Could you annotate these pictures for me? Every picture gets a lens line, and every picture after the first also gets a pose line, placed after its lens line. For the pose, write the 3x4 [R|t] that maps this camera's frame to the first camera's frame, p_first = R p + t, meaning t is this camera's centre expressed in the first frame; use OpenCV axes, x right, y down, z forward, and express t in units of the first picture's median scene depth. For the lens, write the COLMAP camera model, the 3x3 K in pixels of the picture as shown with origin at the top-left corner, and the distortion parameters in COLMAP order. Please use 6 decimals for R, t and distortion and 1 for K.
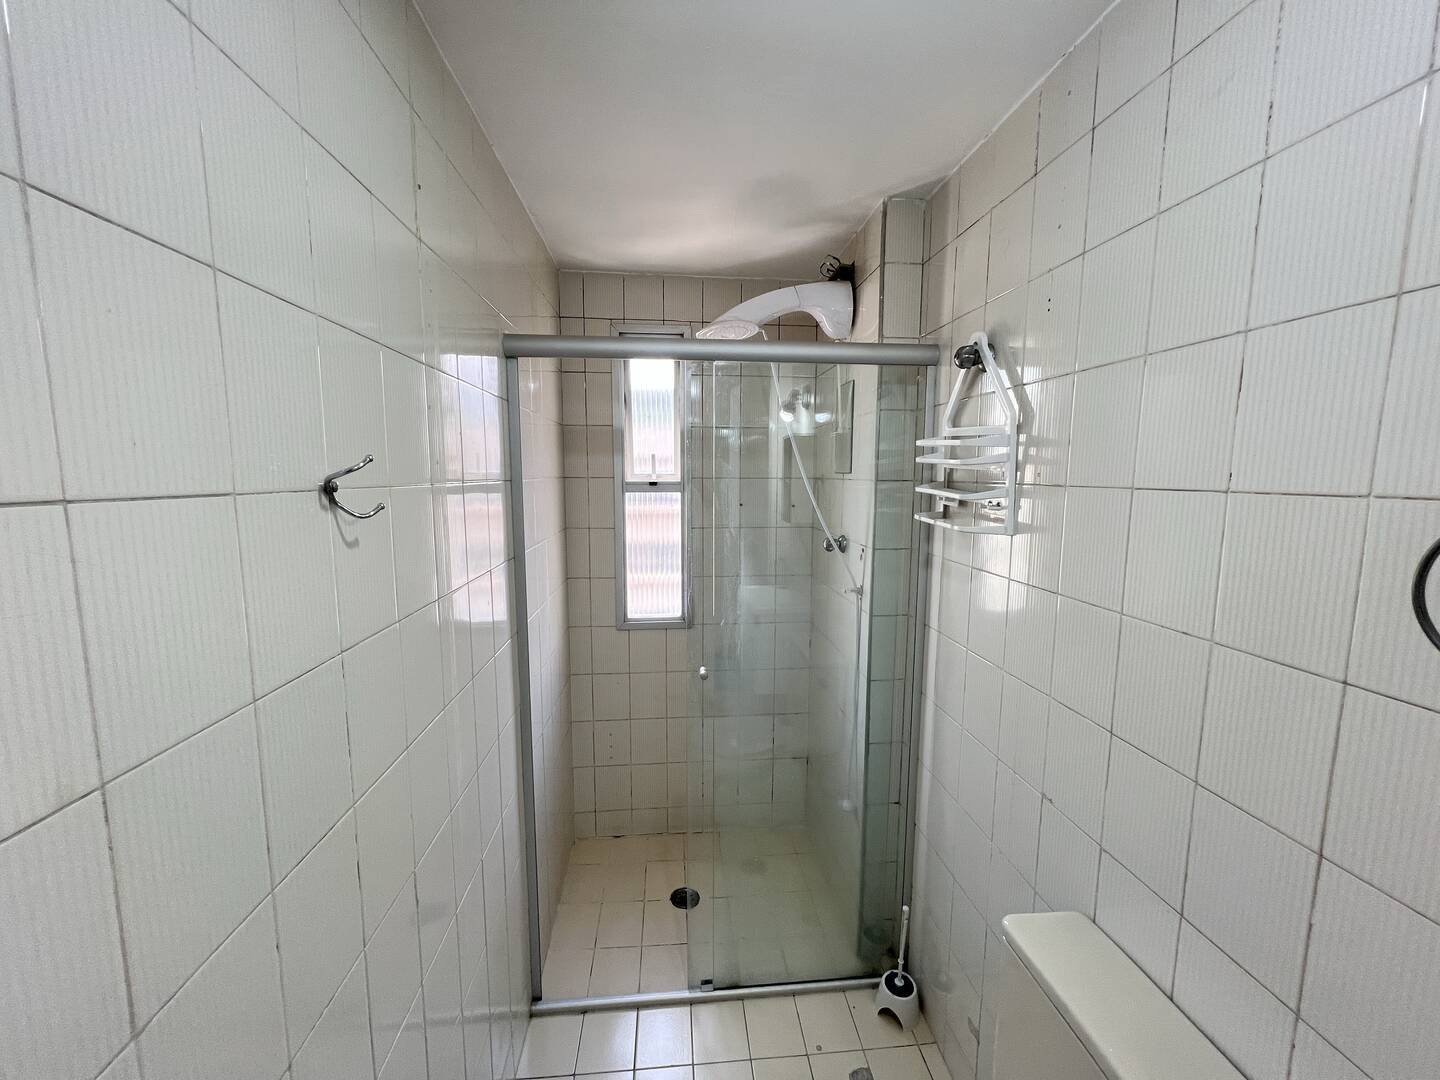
lens RADIAL K [[575.2, 0, 721.7], [0, 575.2, 542.1], [0, 0, 1]] dist [-0.002576, 0.000572]
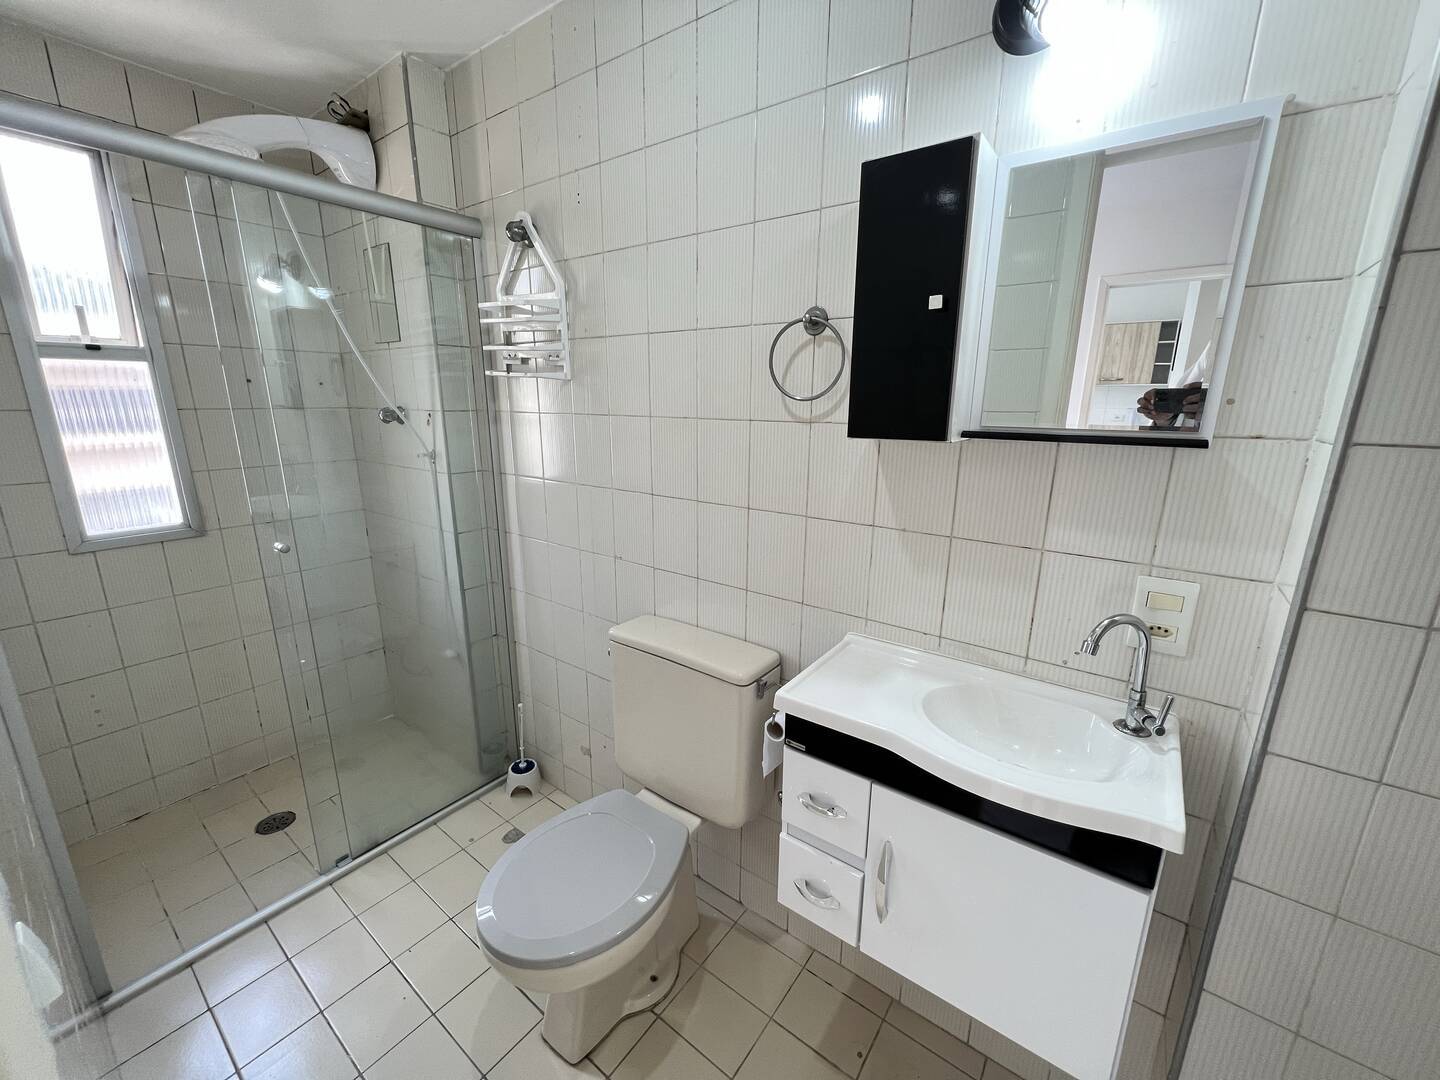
lens RADIAL K [[575.2, 0, 722.1], [0, 575.2, 541.1], [0, 0, 1]] dist [-0.002576, 0.000572]
pose [[0.671747, -0.178789, 0.718881, -0.197517], [0.084208, 0.982577, 0.165684, 0.114021], [-0.735979, -0.050763, 0.675099, -0.124932]]
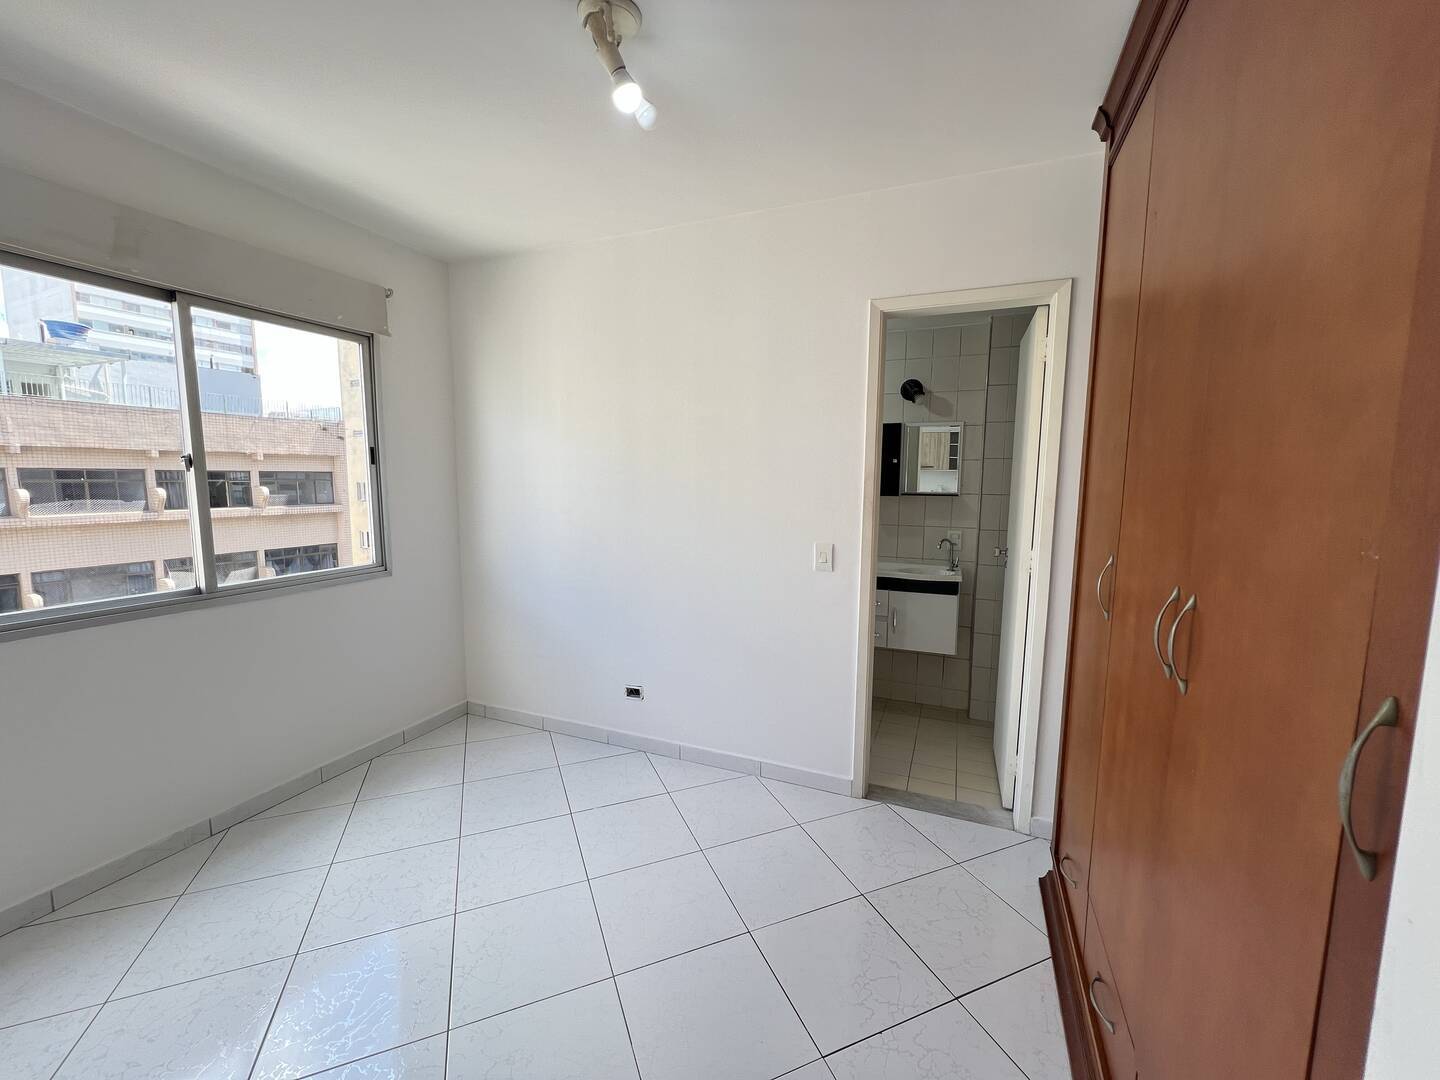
lens RADIAL K [[575.2, 0, 725.2], [0, 575.2, 536.1], [0, 0, 1]] dist [-0.002576, 0.000572]
pose [[0.464099, -0.100332, 0.880083, -1.678582], [0.098082, 0.993275, 0.061514, 0.084531], [-0.880336, 0.057772, 0.470819, -0.309026]]
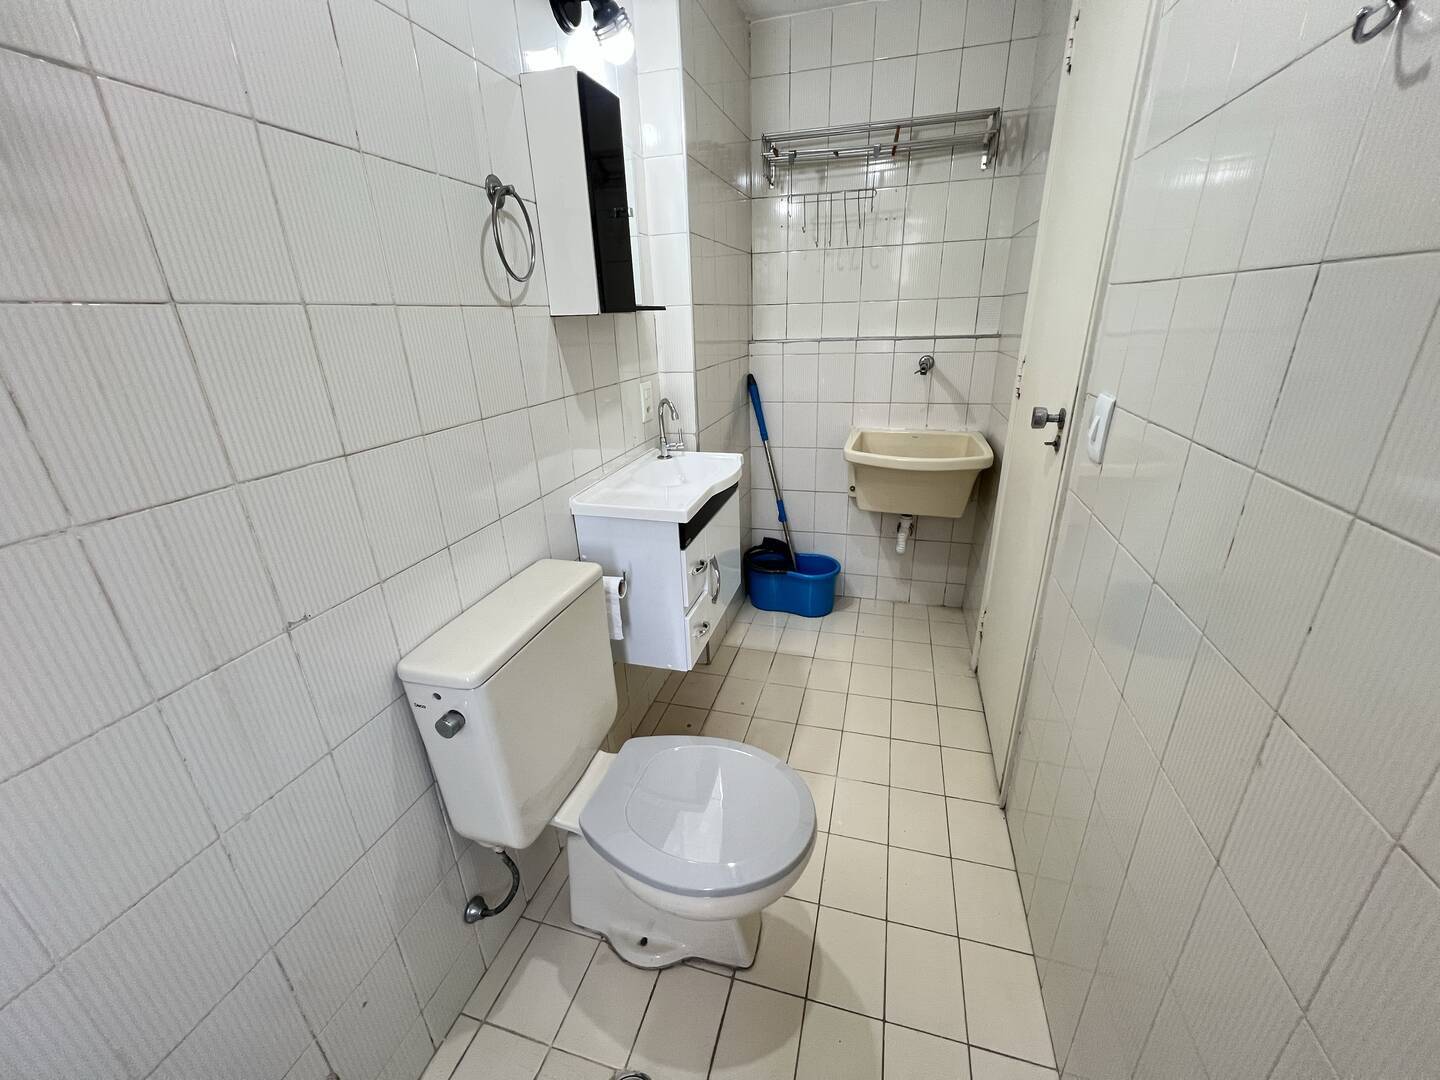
lens RADIAL K [[575.2, 0, 722.4], [0, 575.2, 541.1], [0, 0, 1]] dist [-0.002576, 0.000572]
pose [[-0.931033, -0.110758, 0.347721, -0.091483], [0.069517, 0.881556, 0.466933, 0.043990], [-0.358252, 0.458903, -0.813058, 0.842309]]
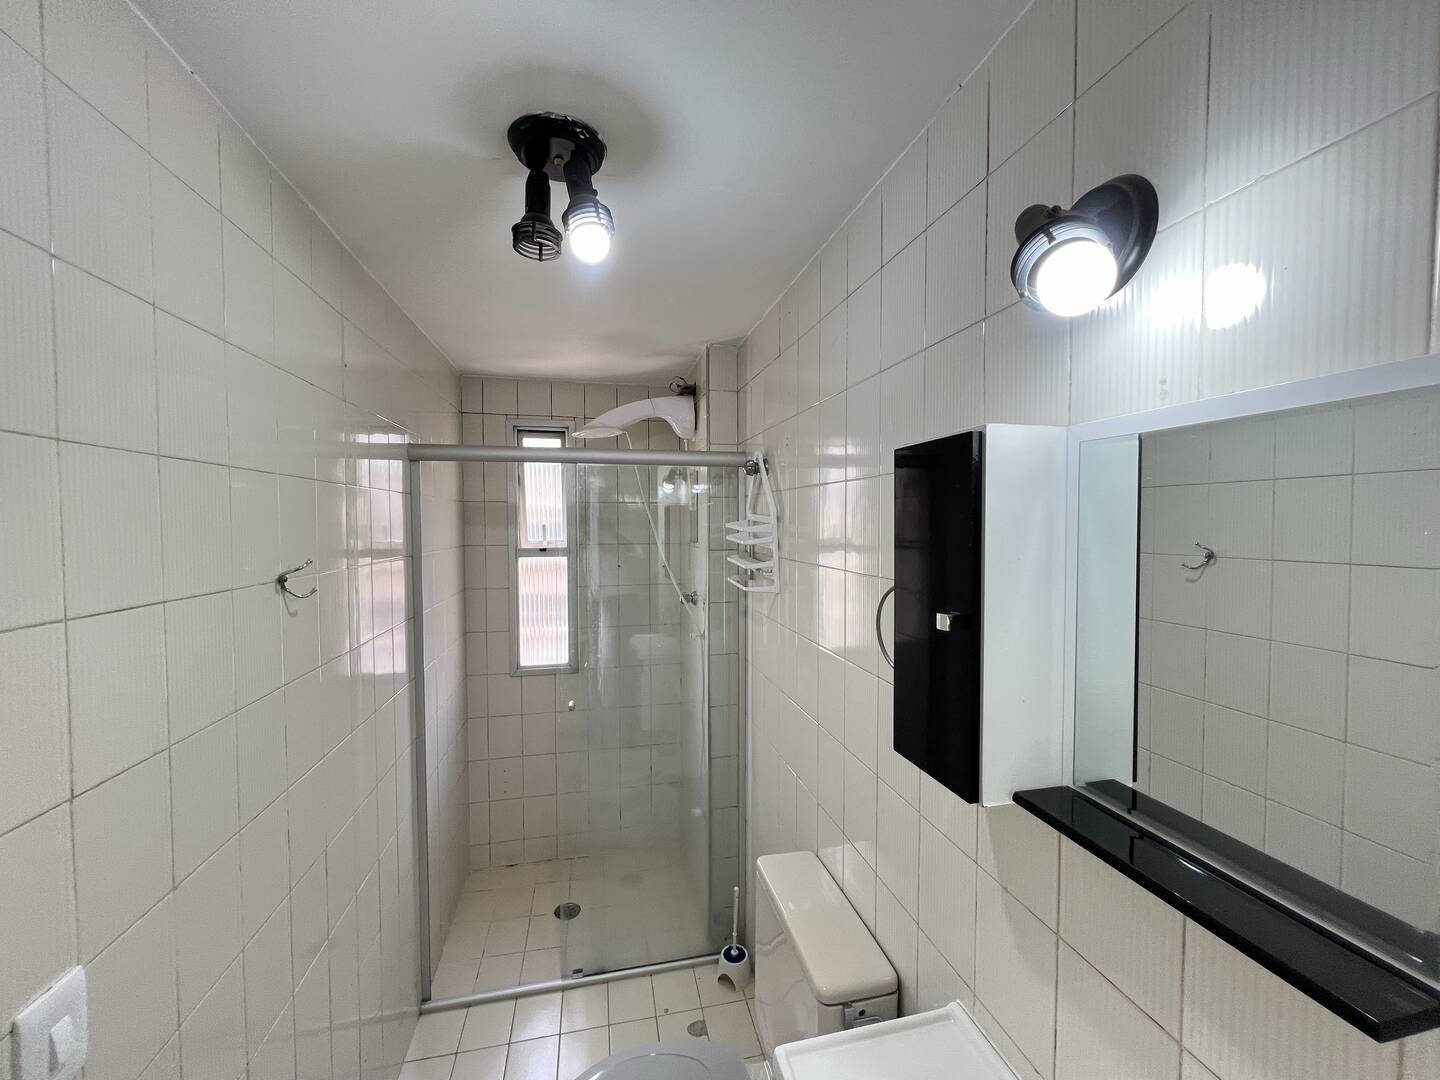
lens RADIAL K [[575.2, 0, 722.5], [0, 575.2, 542.5], [0, 0, 1]] dist [-0.002576, 0.000572]
pose [[0.991708, -0.009508, 0.128162, 0.125472], [0.020102, 0.996461, -0.081622, -0.016702], [-0.126932, 0.083521, 0.988389, -0.284952]]
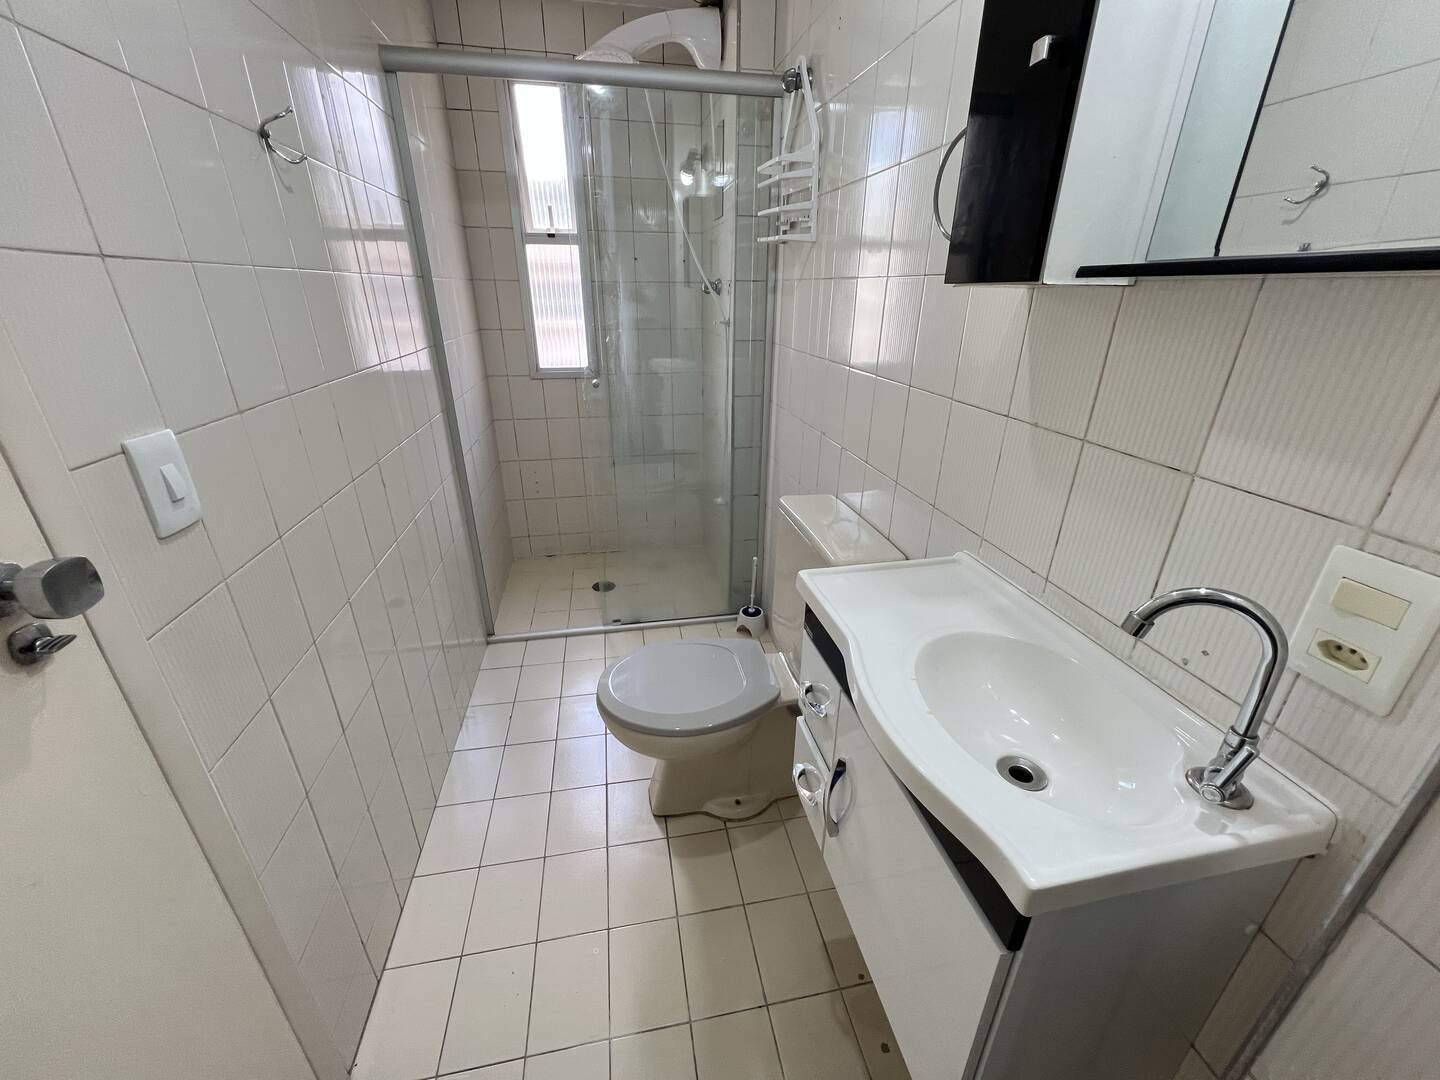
lens RADIAL K [[575.2, 0, 722.0], [0, 575.2, 542.0], [0, 0, 1]] dist [-0.002576, 0.000572]
pose [[0.995166, -0.034099, 0.092094, 0.104266], [0.005949, 0.956990, 0.290060, 0.179478], [-0.098024, -0.288110, 0.952567, -0.286683]]
